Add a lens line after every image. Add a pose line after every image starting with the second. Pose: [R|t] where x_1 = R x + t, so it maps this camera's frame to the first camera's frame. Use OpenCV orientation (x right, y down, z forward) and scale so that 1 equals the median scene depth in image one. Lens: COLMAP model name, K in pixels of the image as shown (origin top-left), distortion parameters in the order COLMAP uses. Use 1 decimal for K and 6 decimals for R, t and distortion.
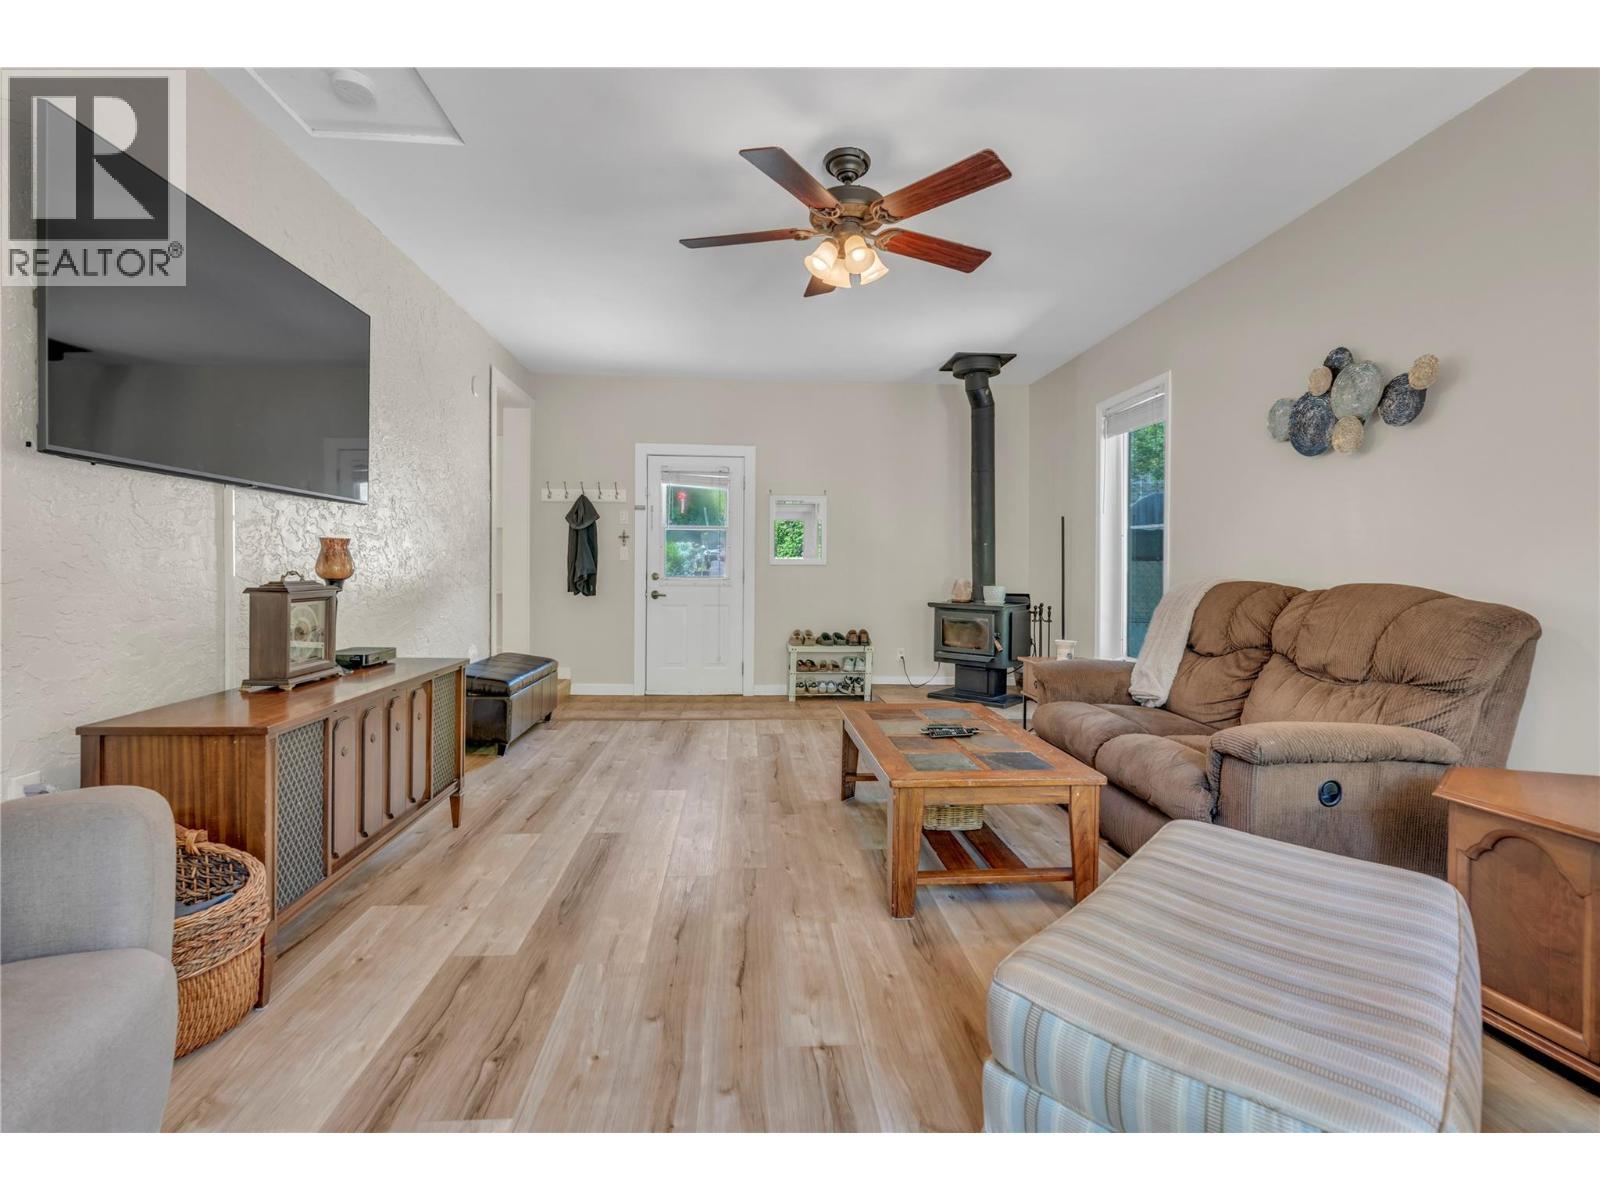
lens RADIAL K [[704.8, 0, 808.1], [0, 704.8, 599.3], [0, 0, 1]] dist [-0.003240, -0.000171]
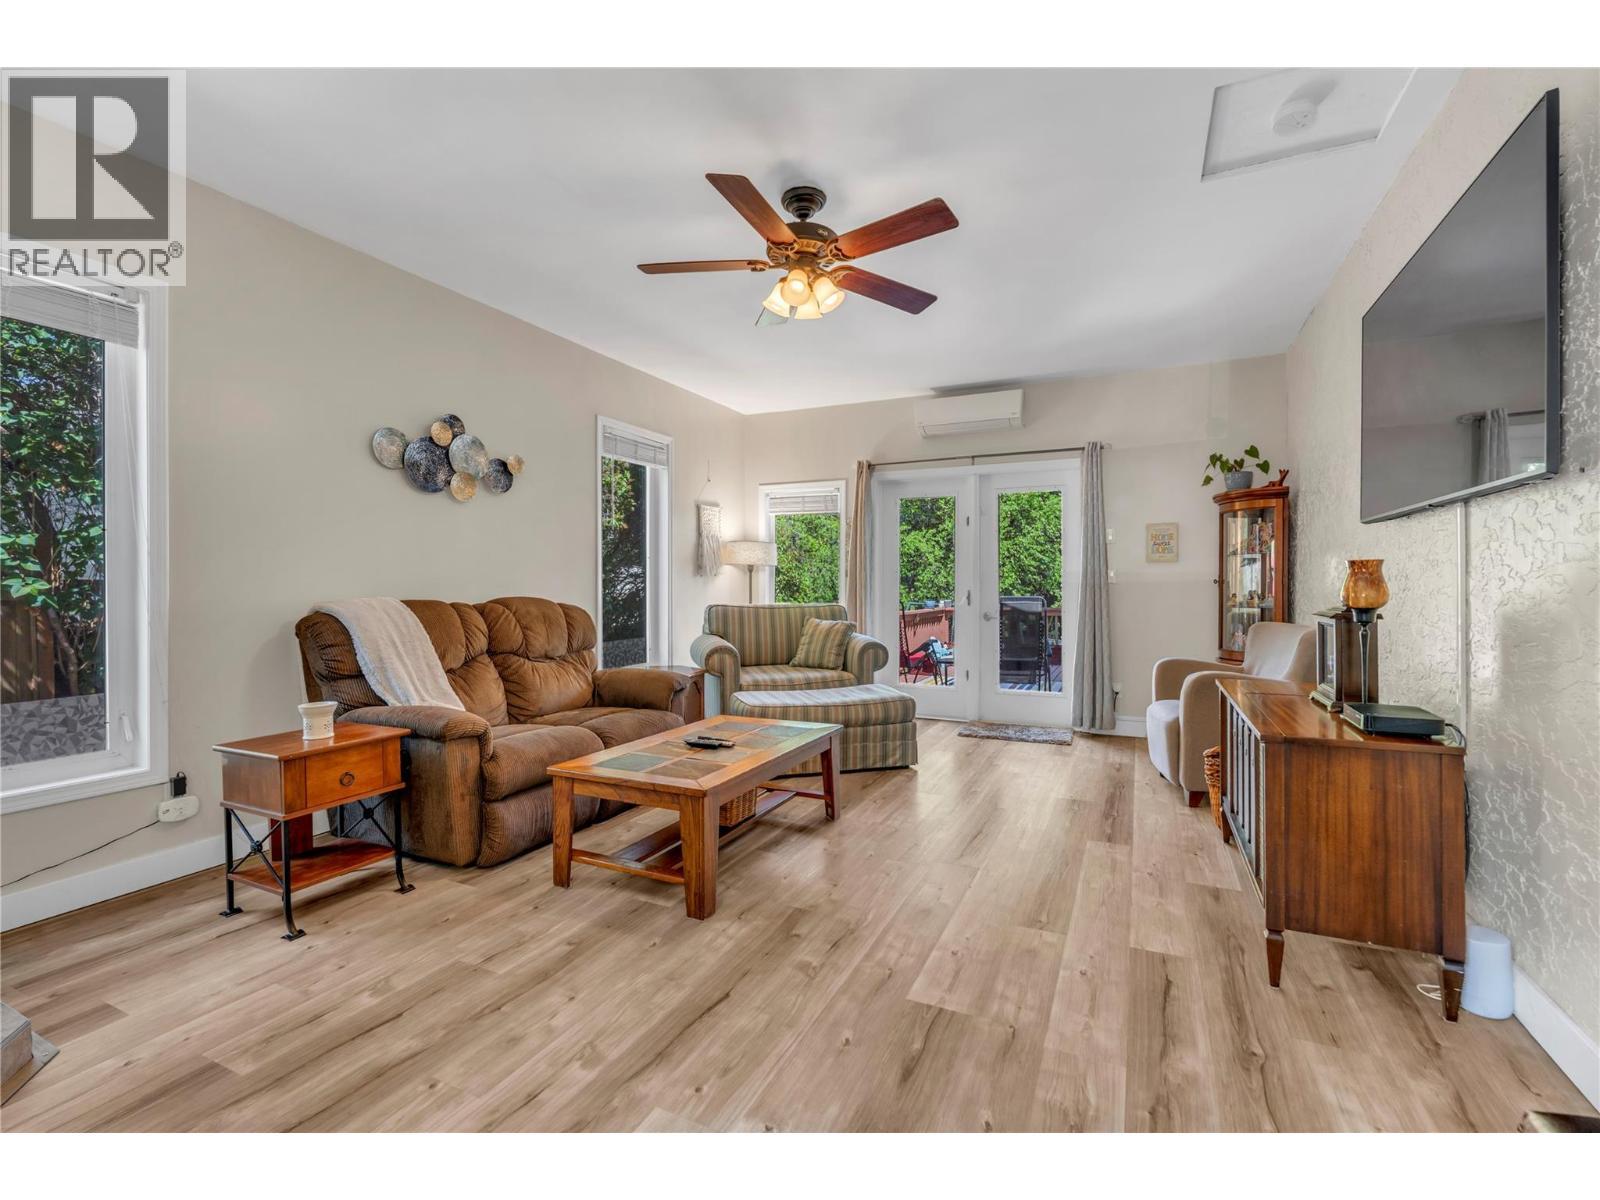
lens RADIAL K [[704.8, 0, 808.1], [0, 704.8, 599.3], [0, 0, 1]] dist [-0.003240, -0.000171]
pose [[-0.859659, -0.016698, 0.510595, -0.434300], [0.018774, 0.997758, 0.064239, -0.087428], [-0.510522, 0.064809, -0.857419, 1.693383]]
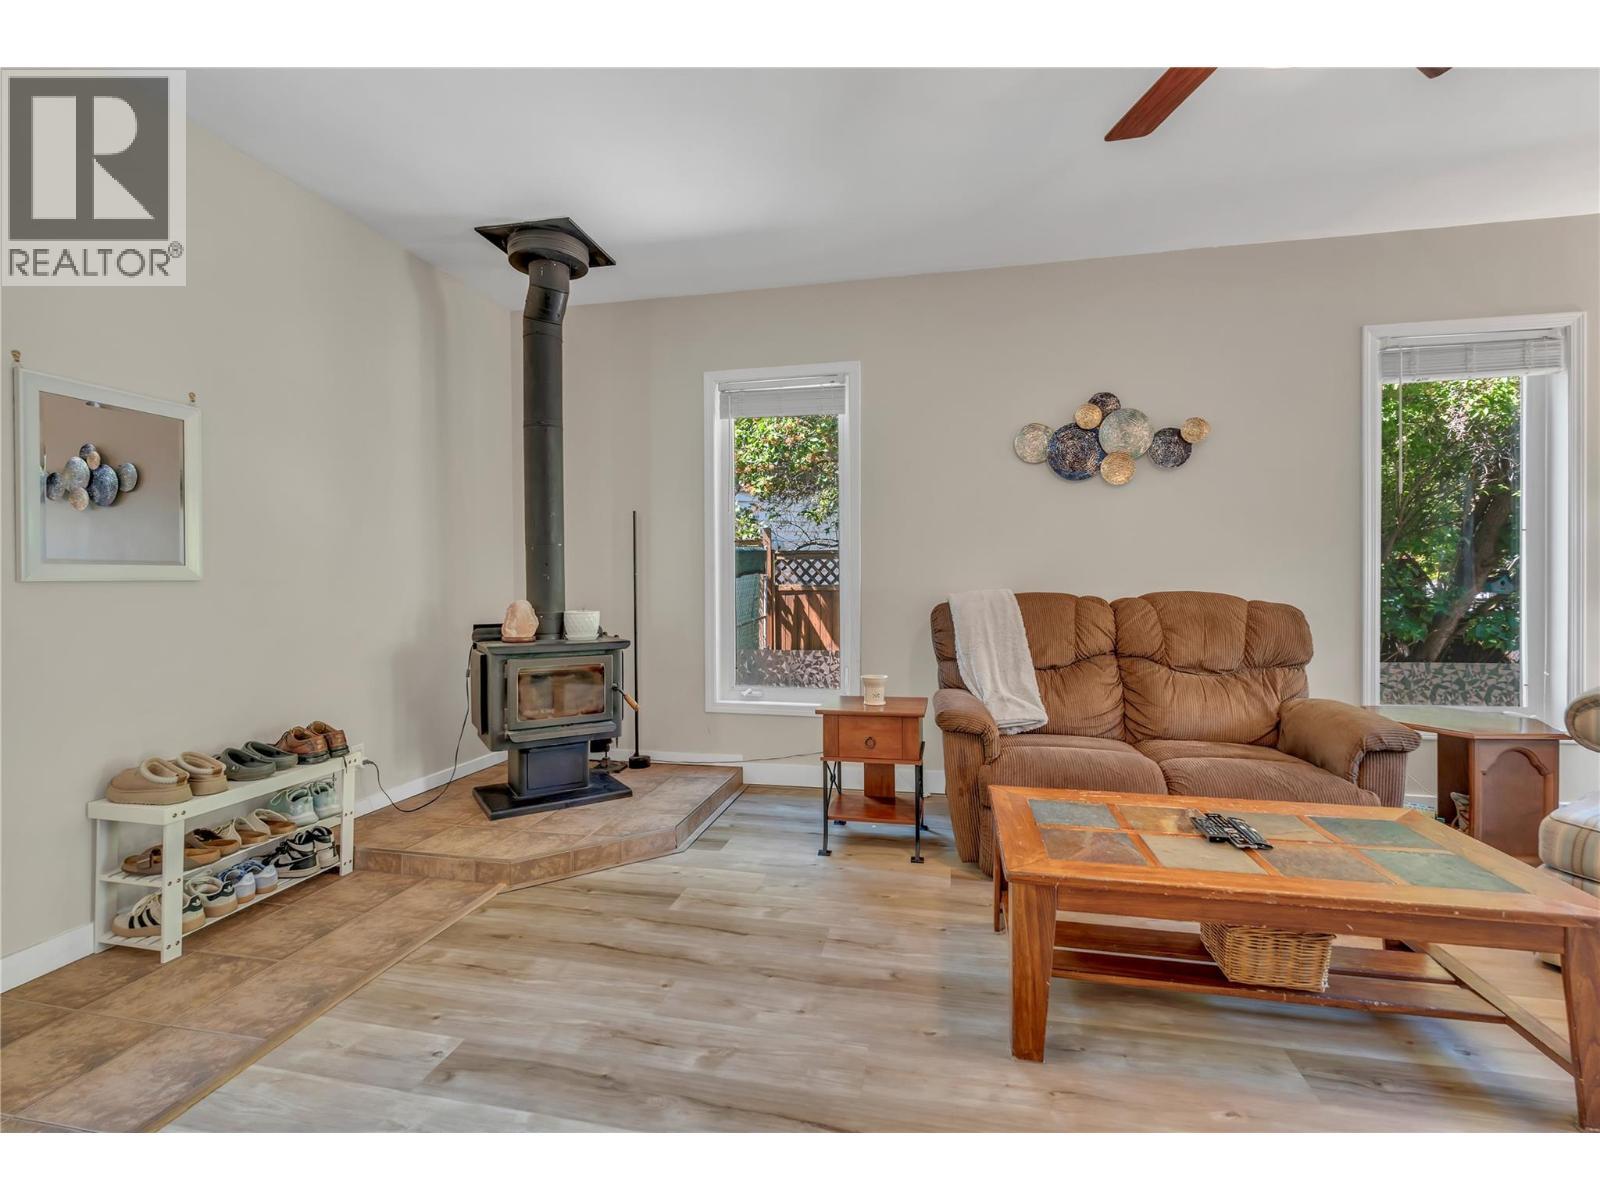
lens RADIAL K [[708.9, 0, 799.3], [0, 708.9, 582.1], [0, 0, 1]] dist [-0.002800, -0.000322]
pose [[0.300933, -0.015239, 0.953523, -0.509659], [0.050548, 0.998722, 0.000009, -0.061593], [-0.952305, 0.048196, 0.301319, 1.083810]]
